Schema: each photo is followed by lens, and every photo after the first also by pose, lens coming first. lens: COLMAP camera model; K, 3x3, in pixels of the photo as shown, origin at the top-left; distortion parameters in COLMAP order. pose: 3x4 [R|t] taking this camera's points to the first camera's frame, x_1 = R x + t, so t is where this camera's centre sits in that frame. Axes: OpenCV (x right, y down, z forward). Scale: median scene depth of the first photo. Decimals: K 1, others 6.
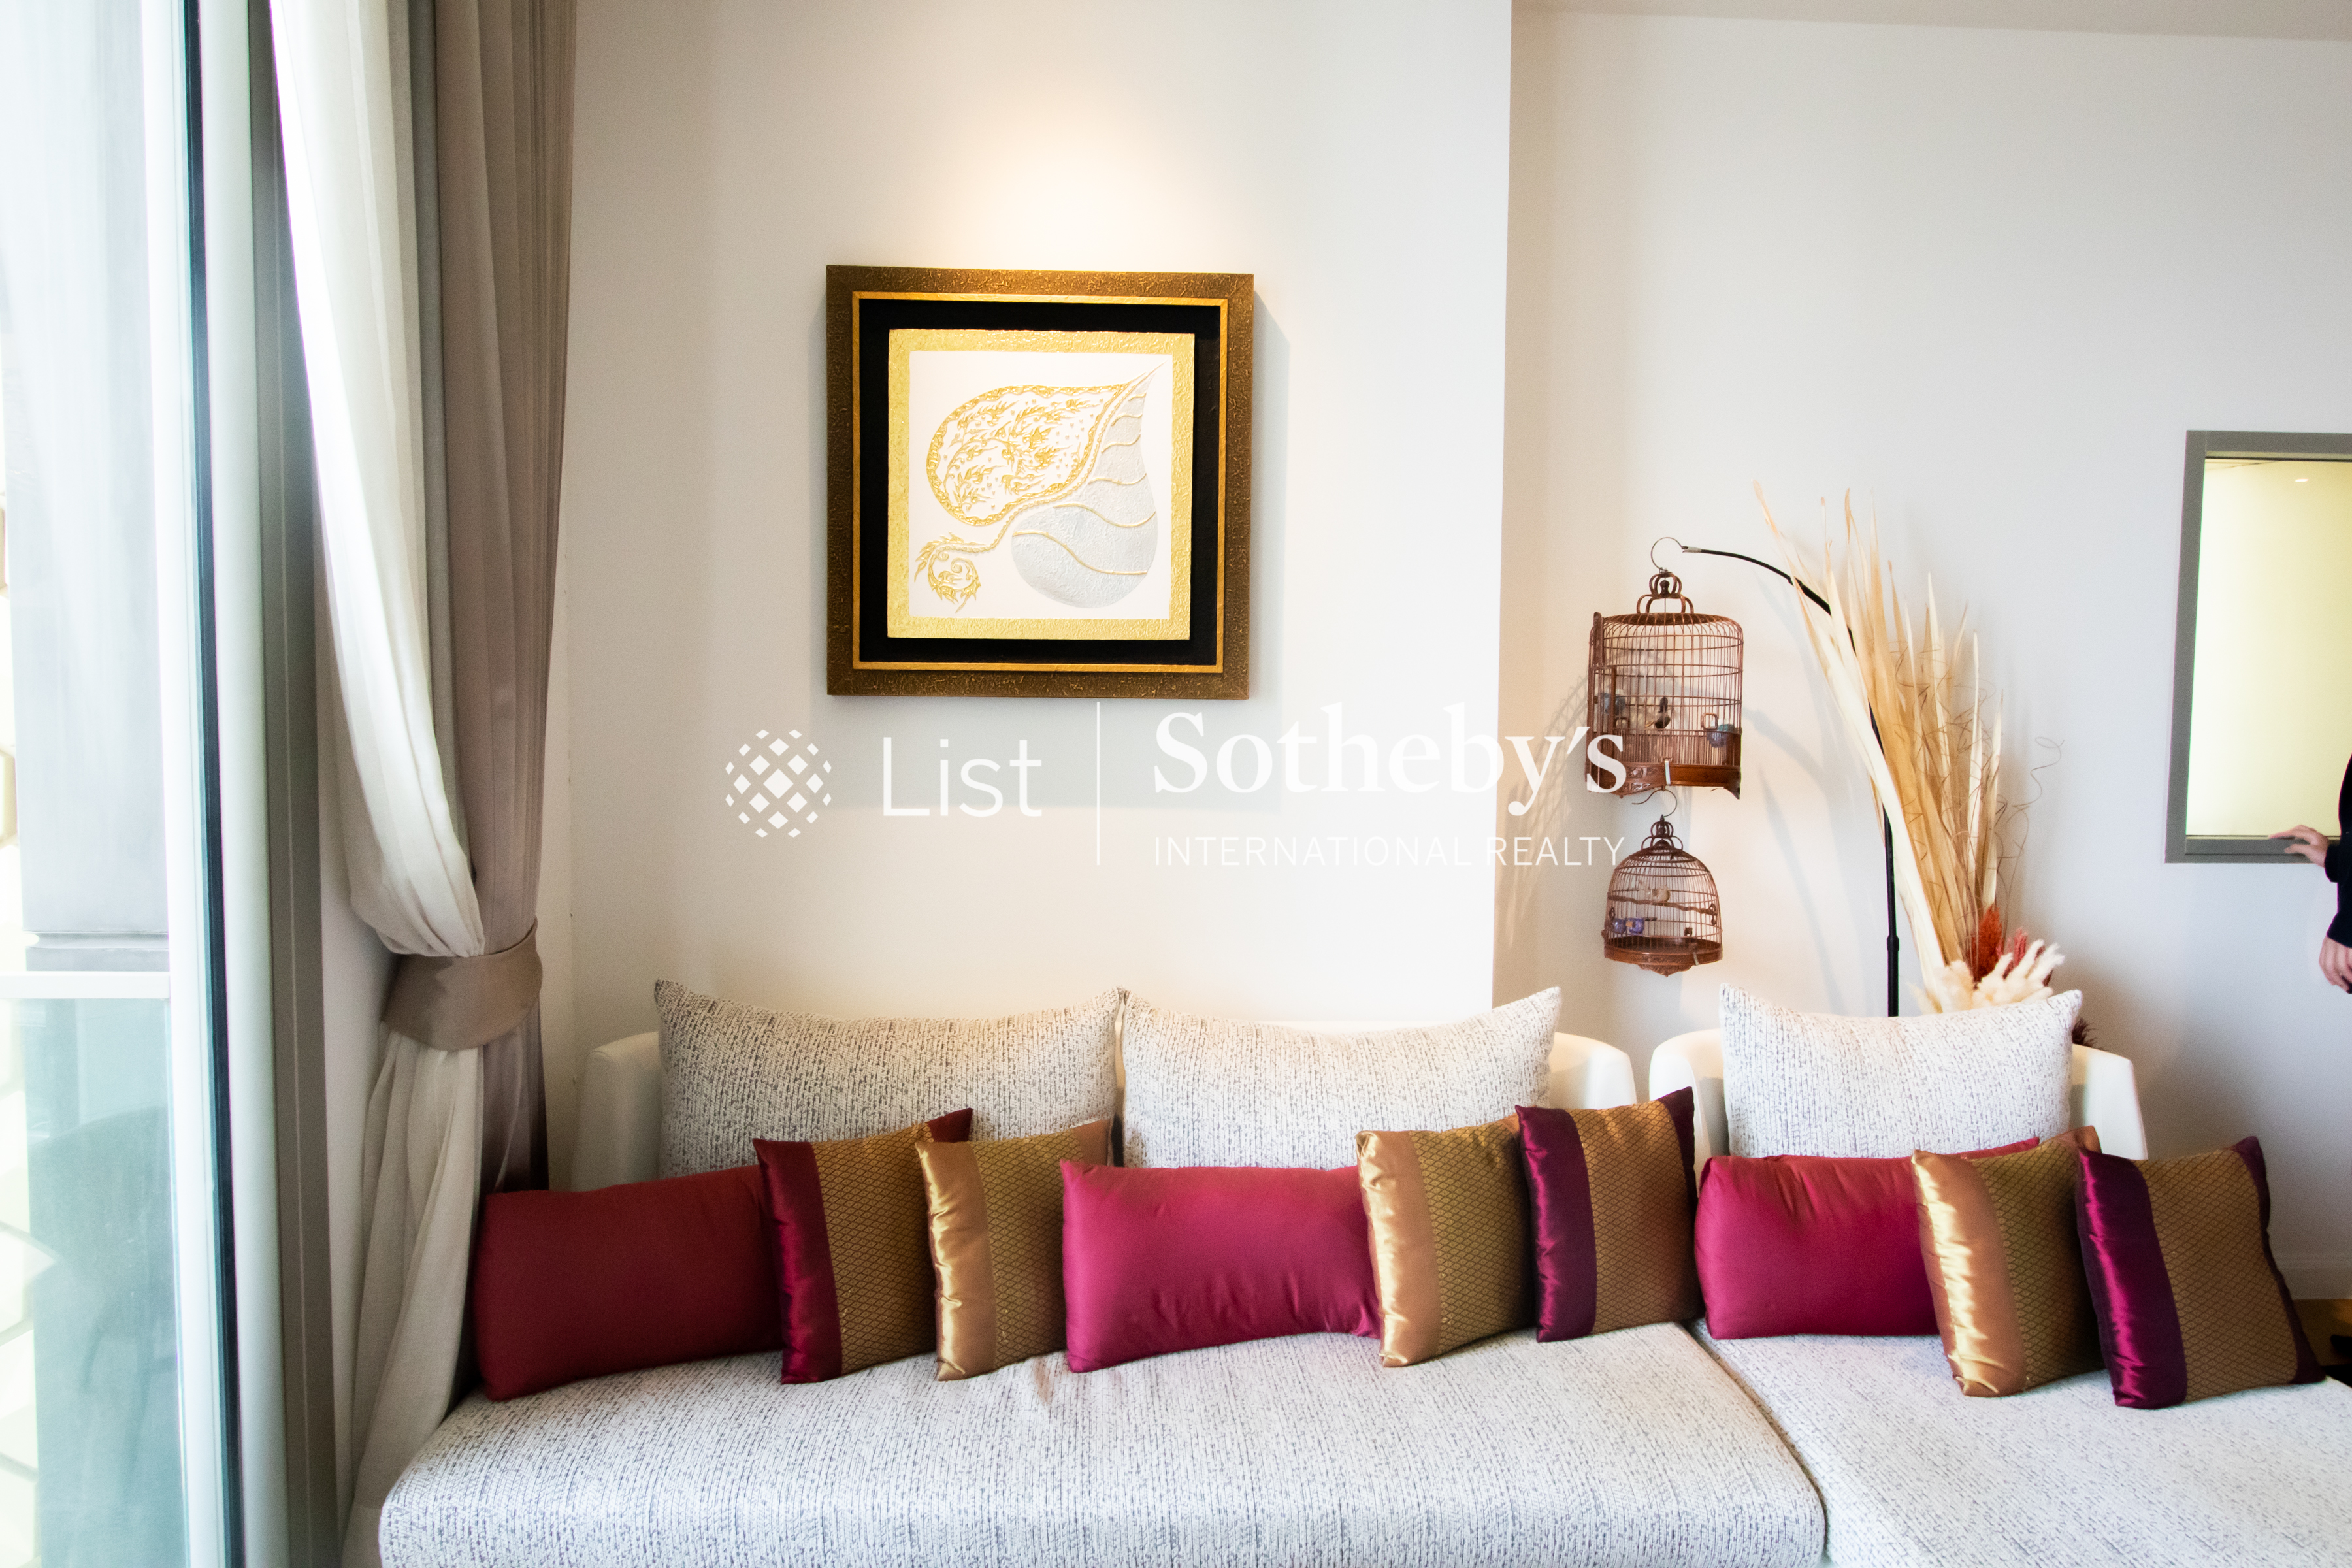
lens RADIAL K [[1405.0, 0, 1171.3], [0, 1405.0, 780.3], [0, 0, 1]] dist [-0.010663, 0.005914]
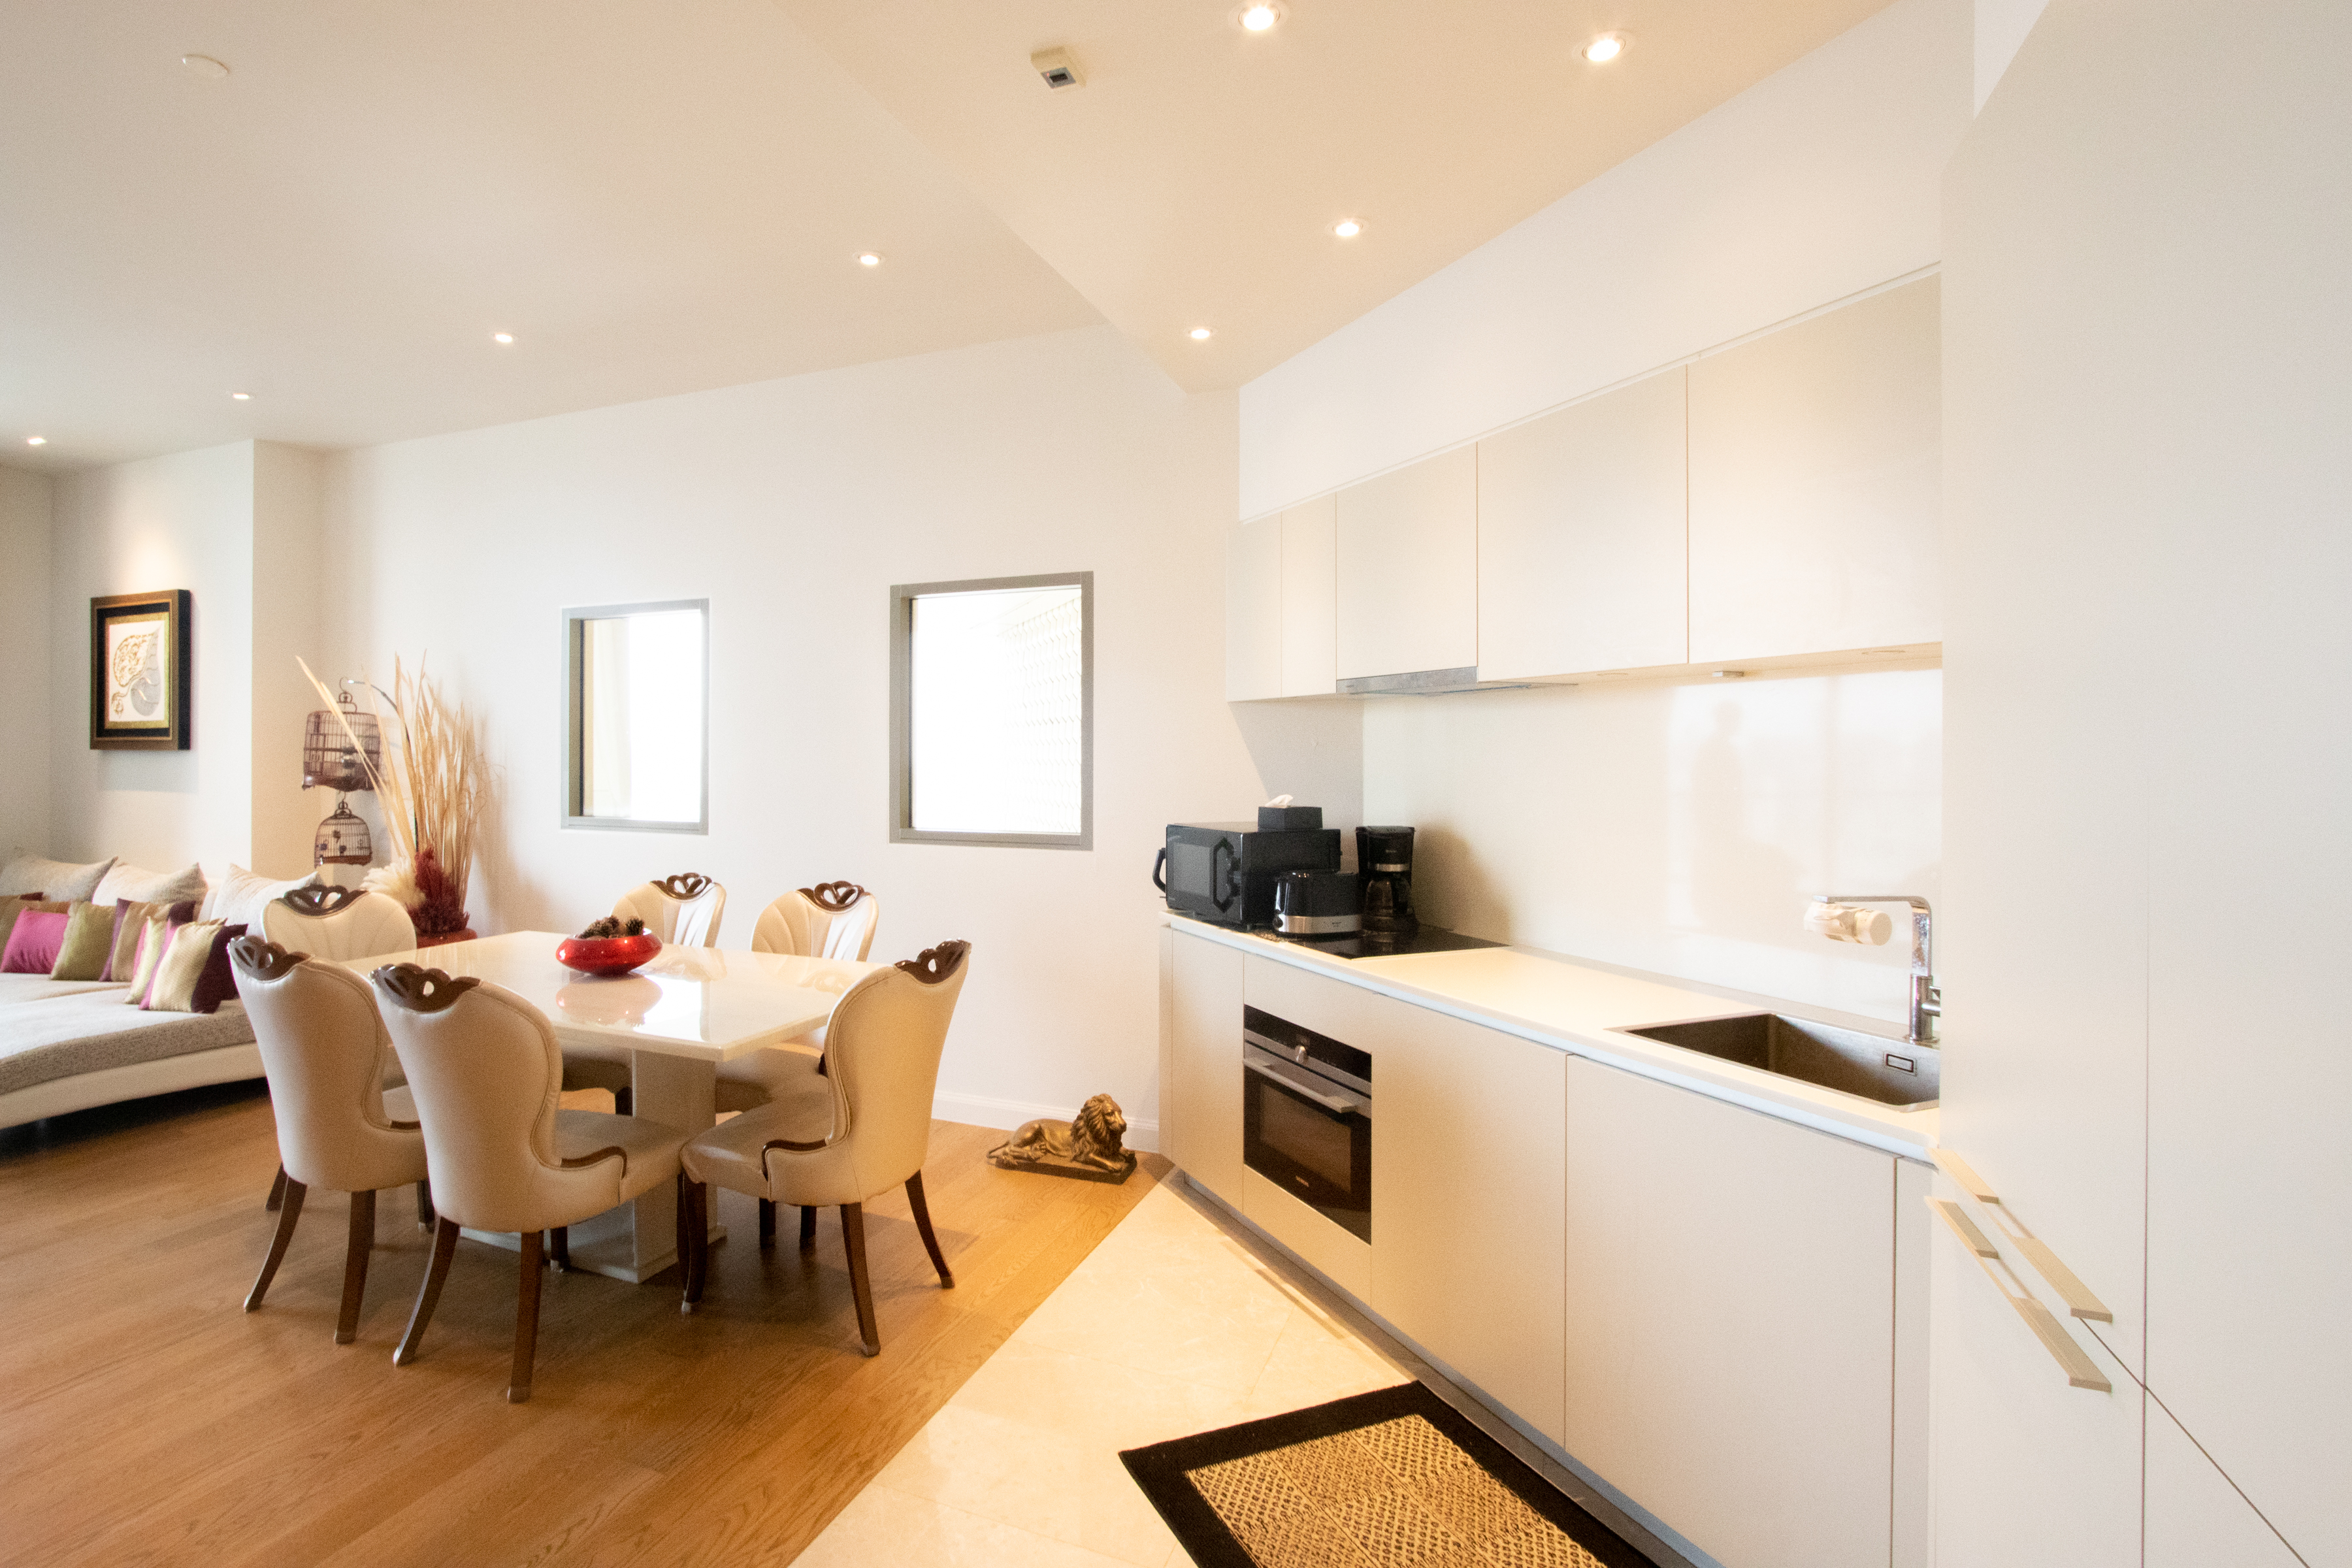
lens RADIAL K [[1148.4, 0, 1152.4], [0, 1148.4, 767.8], [0, 0, 1]] dist [-0.006792, -0.003065]
pose [[0.891805, -0.002056, -0.452415, 2.816133], [-0.021756, 0.998638, -0.047424, 0.039189], [0.451897, 0.052135, 0.890546, -0.065588]]
